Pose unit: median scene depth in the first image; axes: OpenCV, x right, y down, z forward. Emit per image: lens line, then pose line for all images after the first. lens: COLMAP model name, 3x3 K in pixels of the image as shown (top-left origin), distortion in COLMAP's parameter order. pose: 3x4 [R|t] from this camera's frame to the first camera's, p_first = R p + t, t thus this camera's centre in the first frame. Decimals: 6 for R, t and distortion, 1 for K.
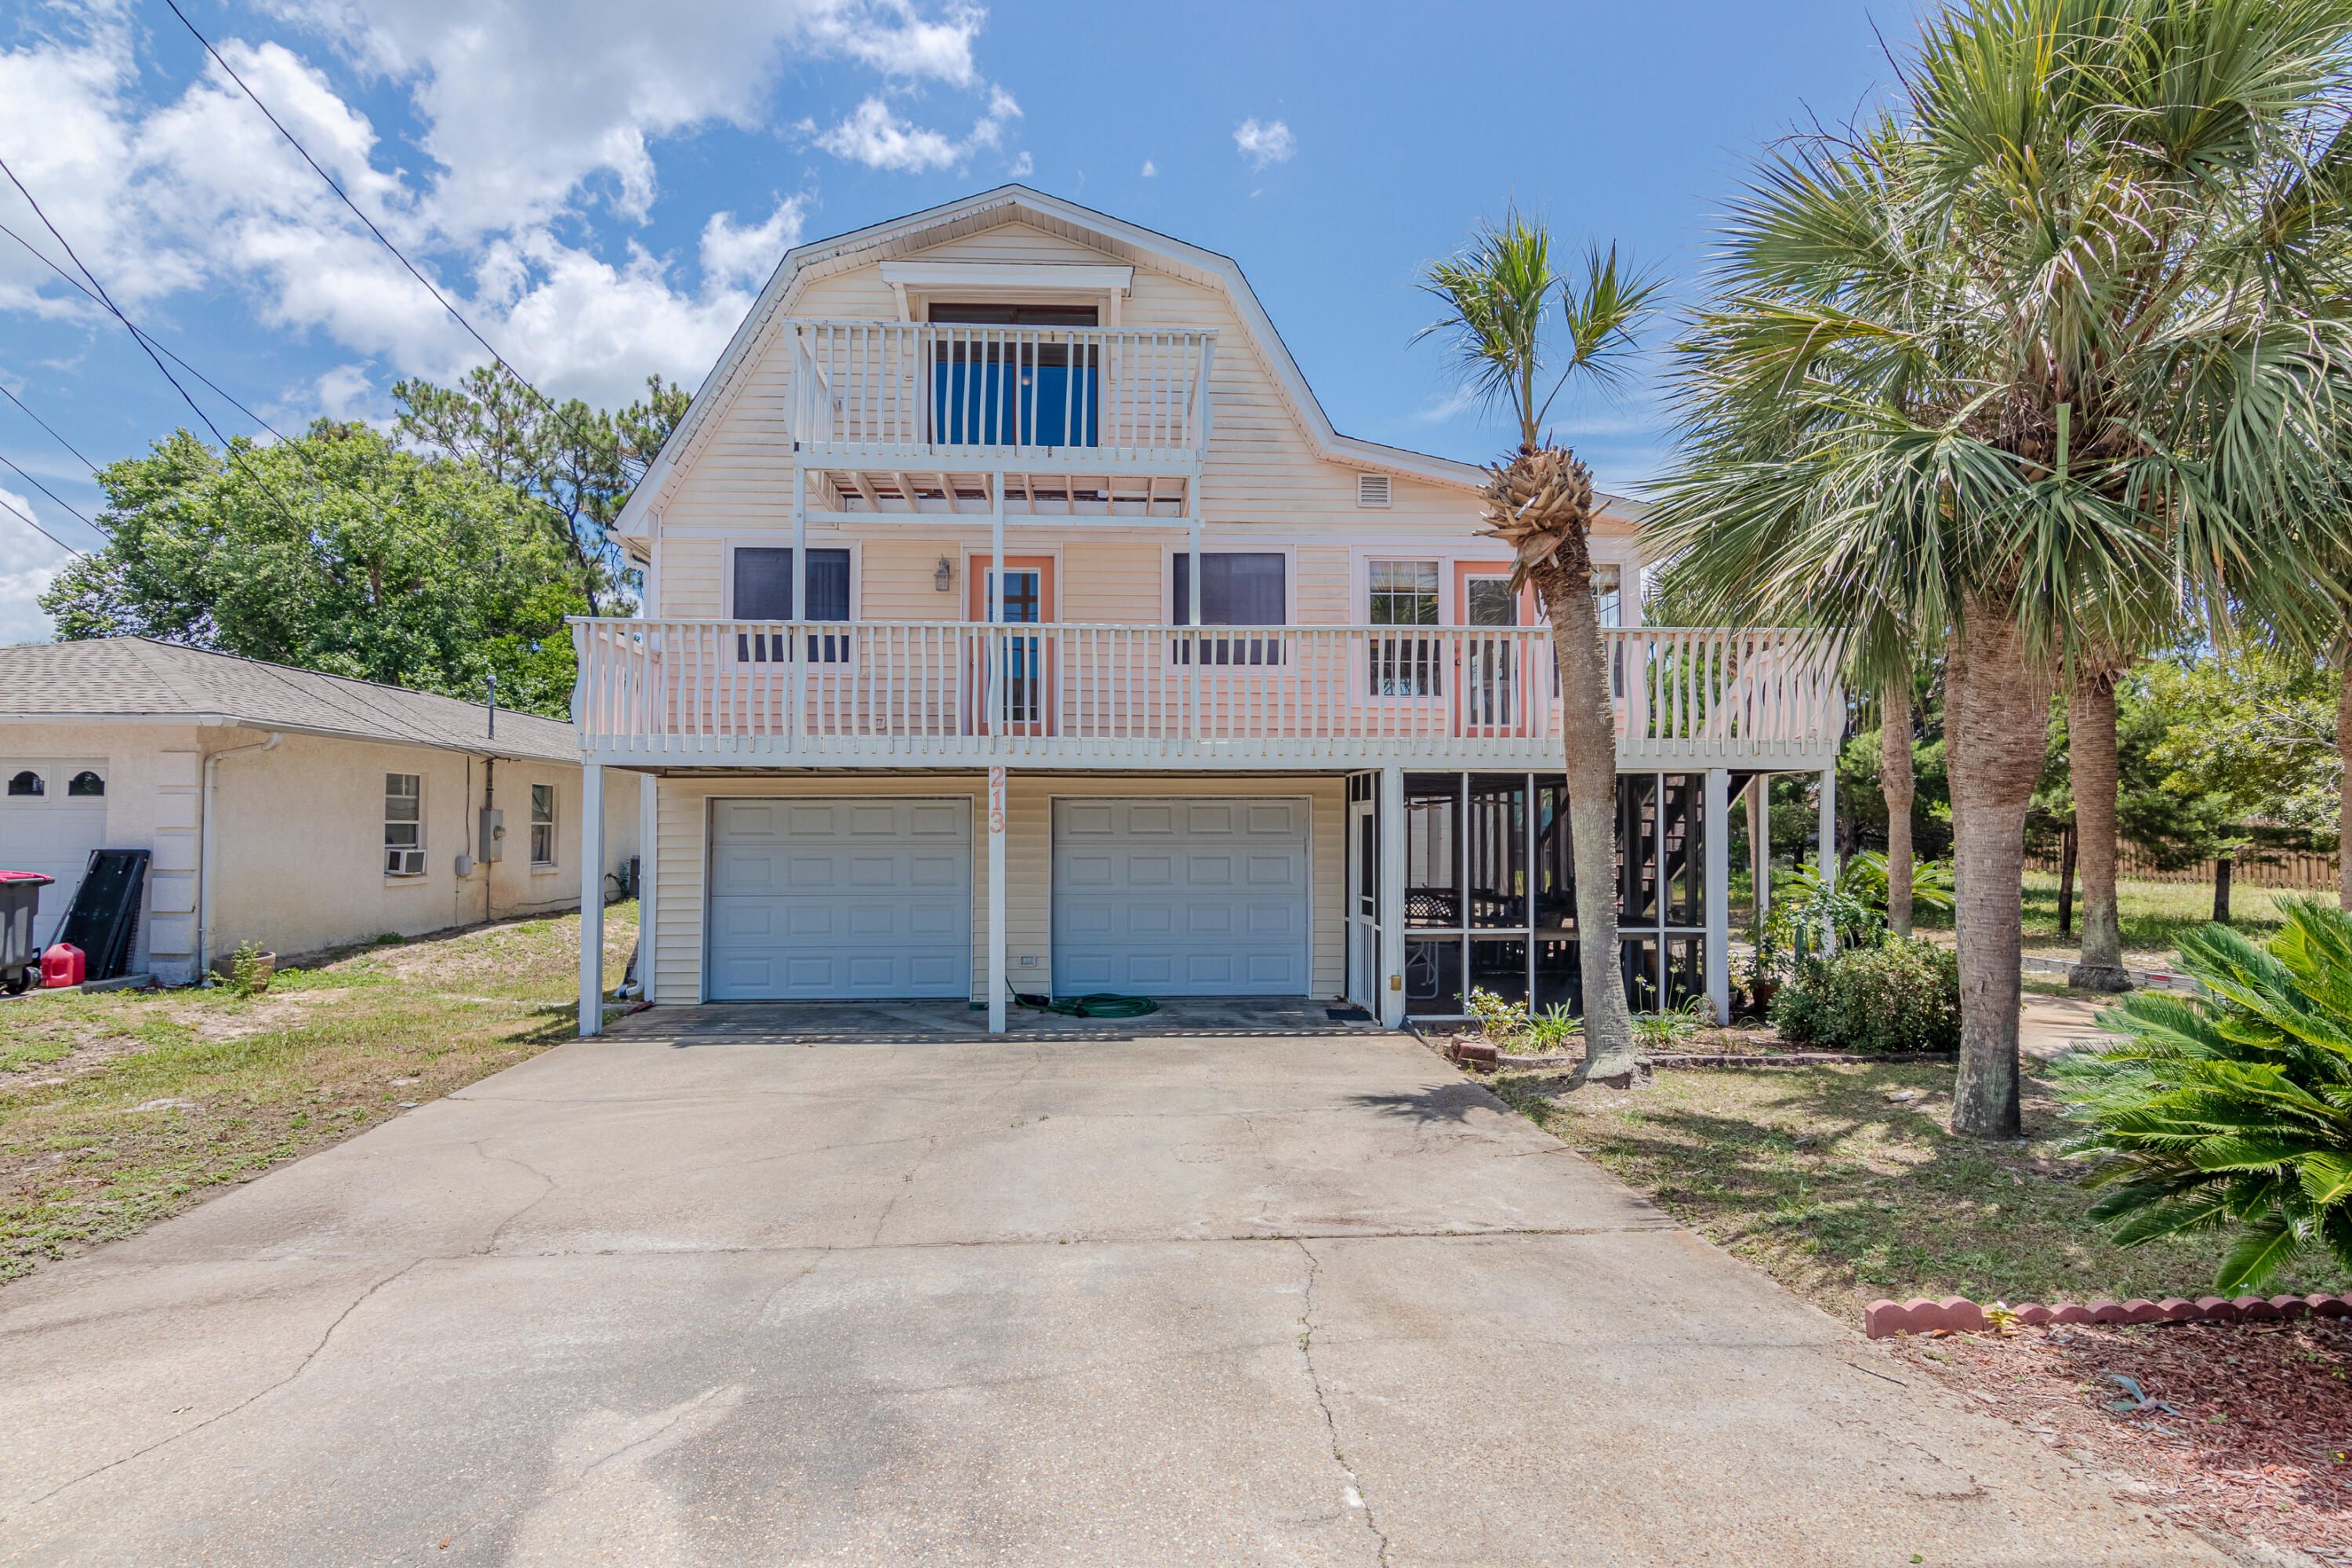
lens RADIAL K [[1203.4, 0, 1149.8], [0, 1203.4, 786.1], [0, 0, 1]] dist [-0.006718, 0.006809]
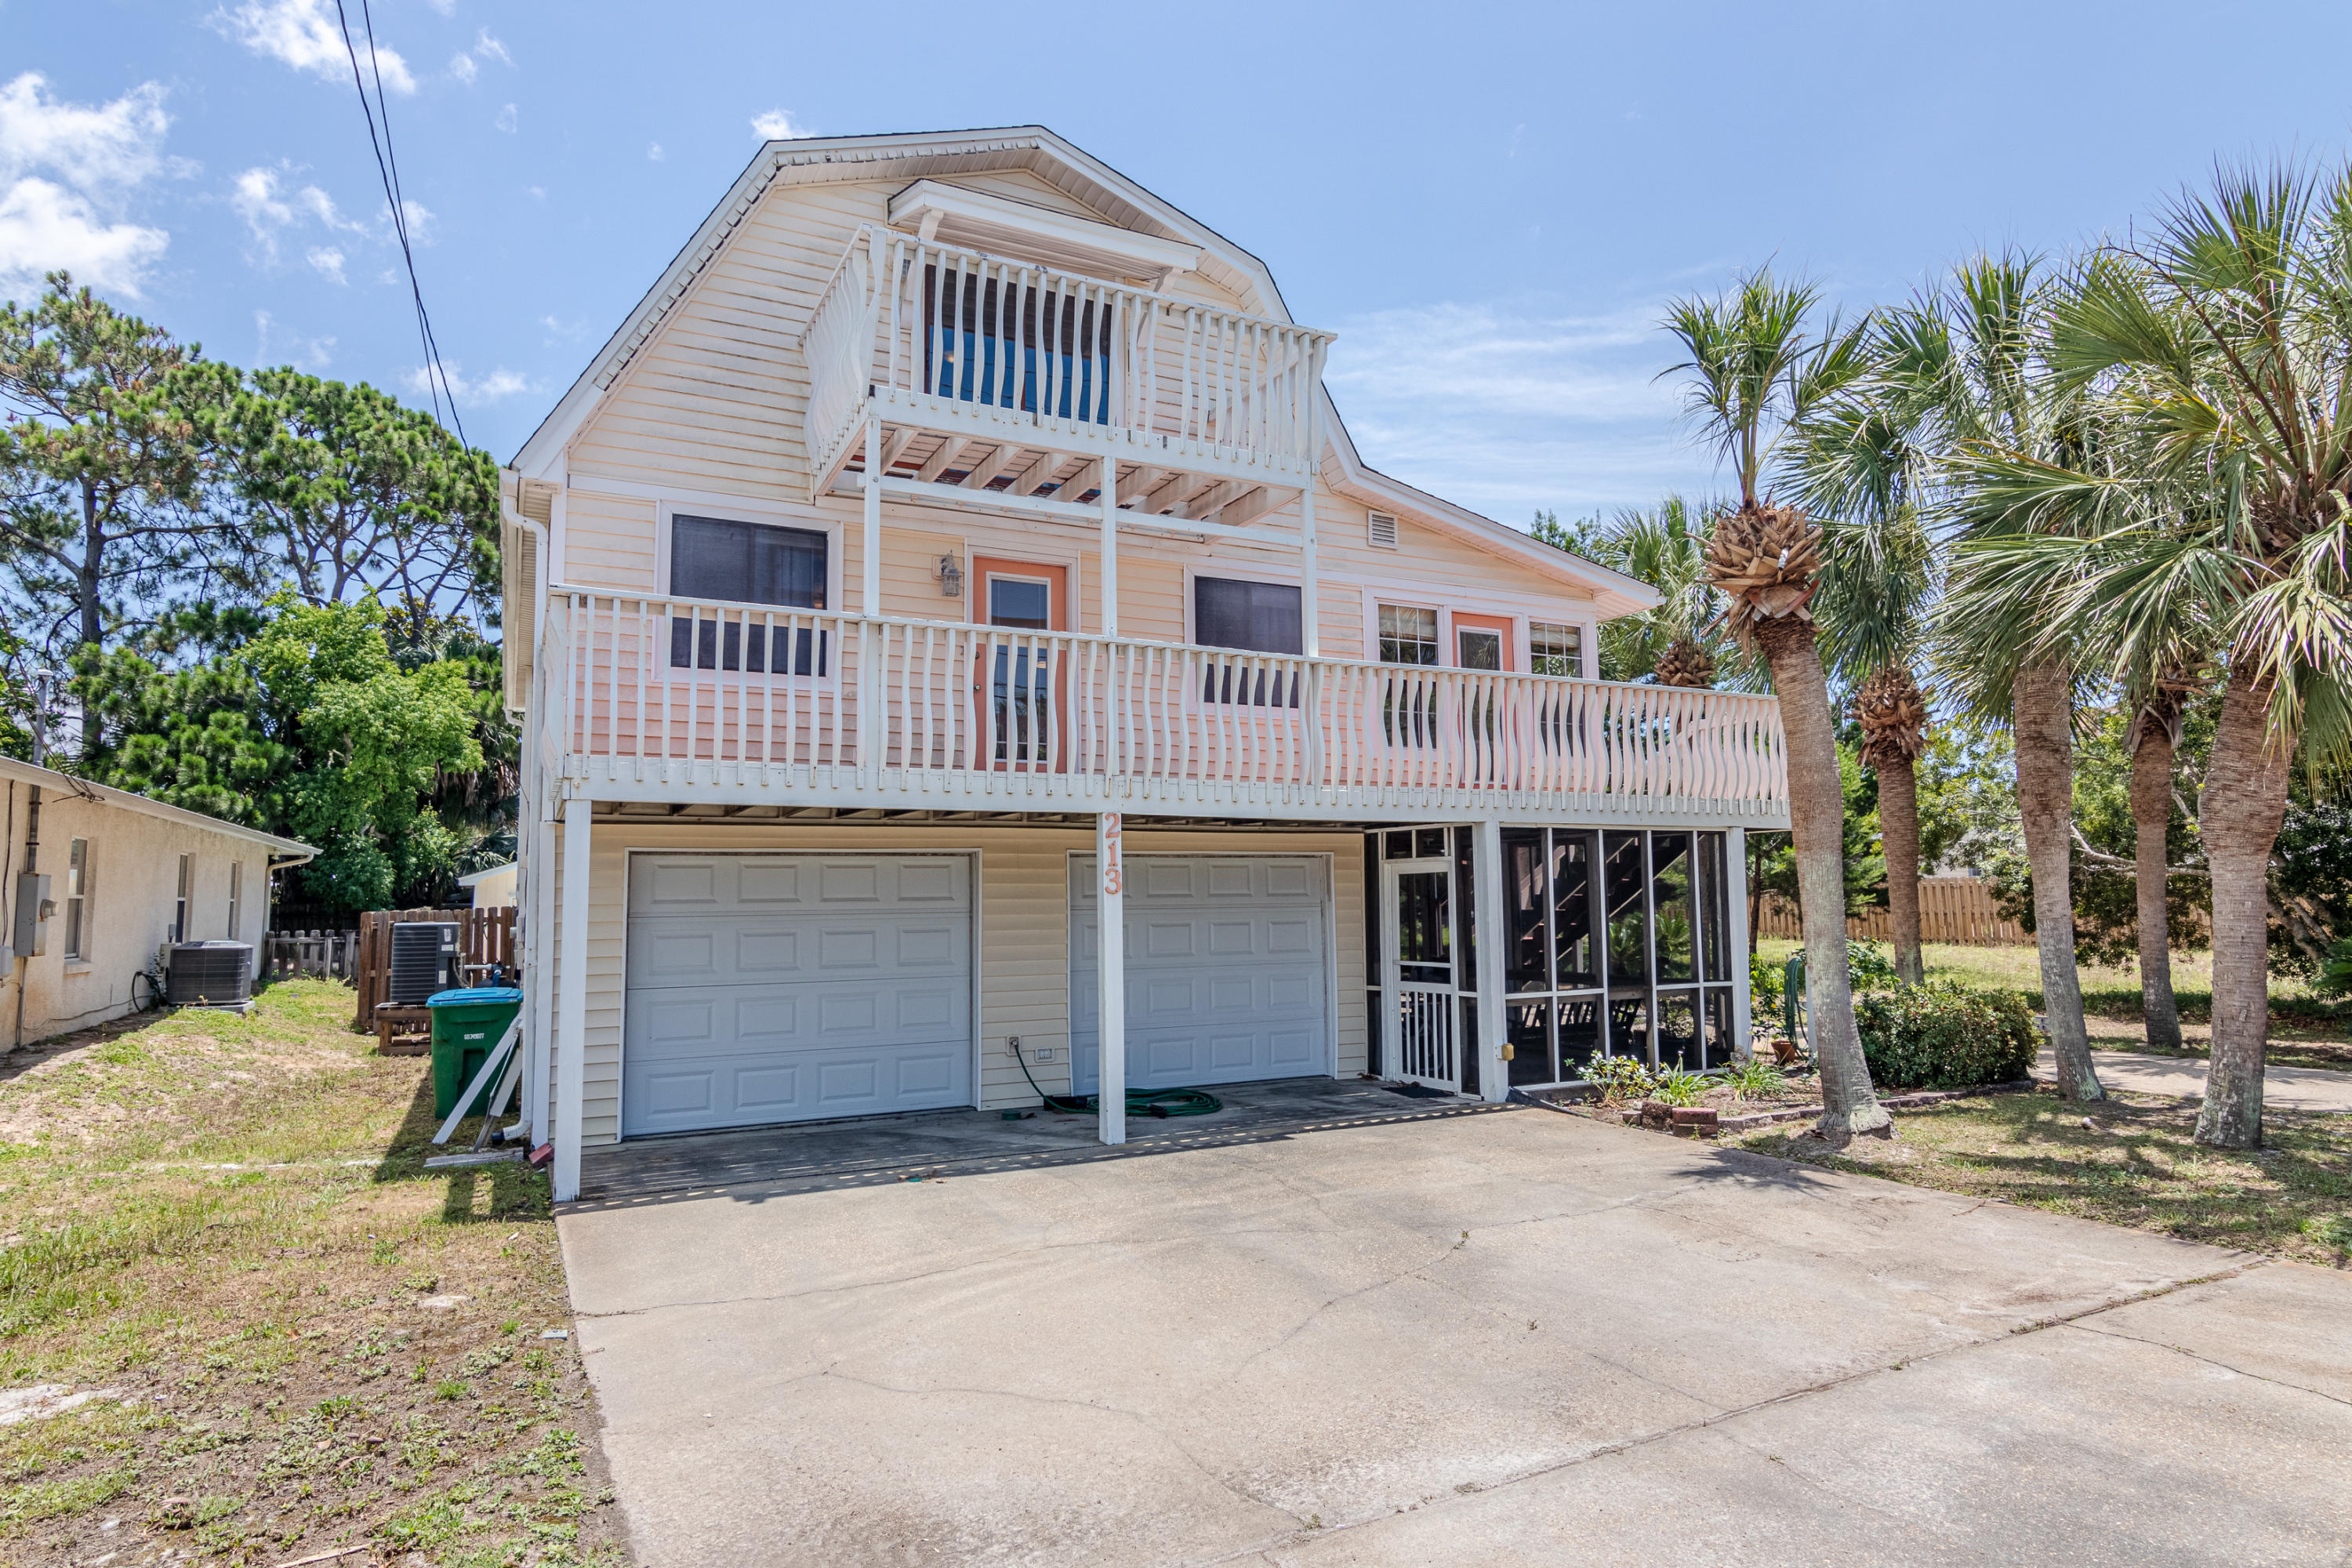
lens RADIAL K [[1292.6, 0, 1176.0], [0, 1292.6, 784.0], [0, 0, 1]] dist [-0.003034, -0.000986]
pose [[0.912296, 0.026128, 0.408697, -0.436091], [-0.003131, 0.998378, -0.056839, 0.013510], [-0.409519, 0.050574, 0.910899, 0.178781]]
